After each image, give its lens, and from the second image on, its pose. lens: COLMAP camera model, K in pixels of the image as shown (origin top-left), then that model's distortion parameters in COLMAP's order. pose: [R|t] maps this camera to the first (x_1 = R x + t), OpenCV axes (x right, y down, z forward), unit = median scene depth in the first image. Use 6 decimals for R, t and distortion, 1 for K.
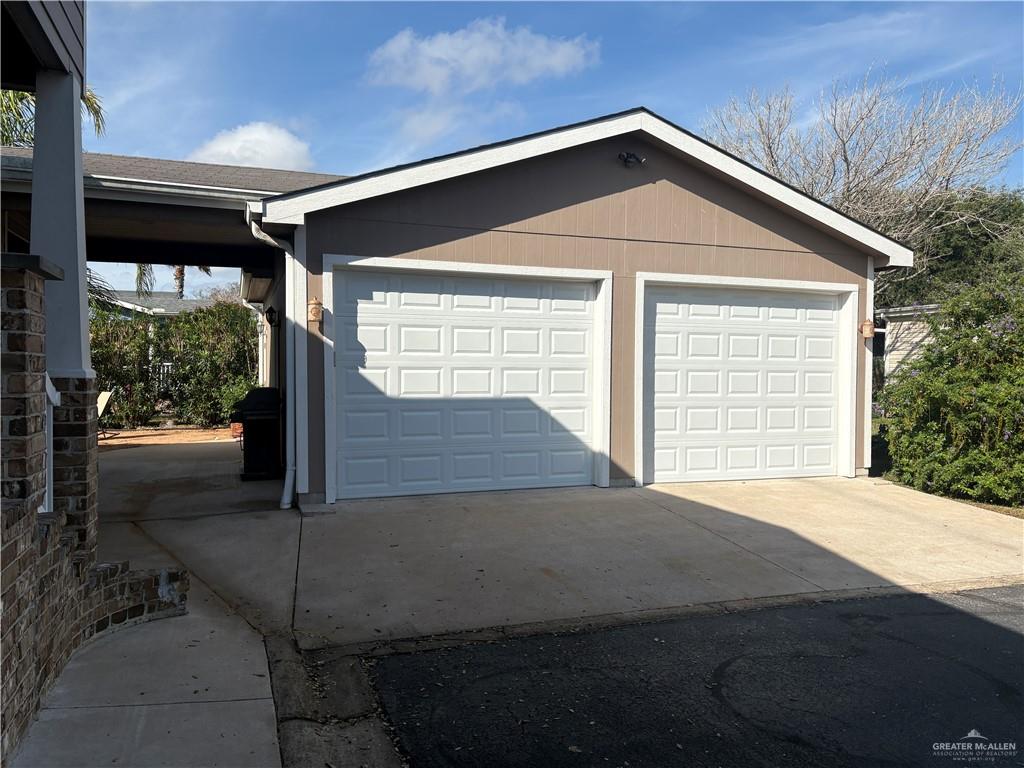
lens RADIAL K [[778.5, 0, 512.8], [0, 778.5, 381.5], [0, 0, 1]] dist [0.029329, -0.011400]
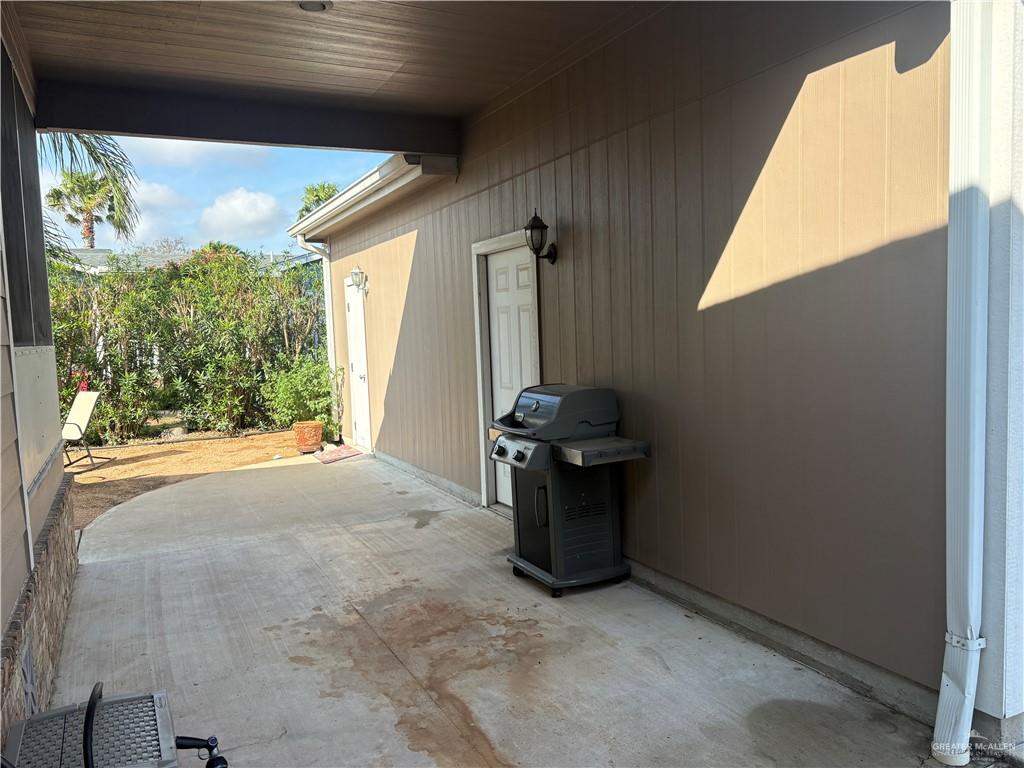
lens RADIAL K [[778.5, 0, 512.2], [0, 778.5, 389.2], [0, 0, 1]] dist [0.029329, -0.011400]
pose [[0.992758, -0.045630, 0.111128, -0.232140], [0.038865, 0.997300, 0.062302, -0.013182], [-0.113671, -0.057532, 0.991851, 0.317657]]
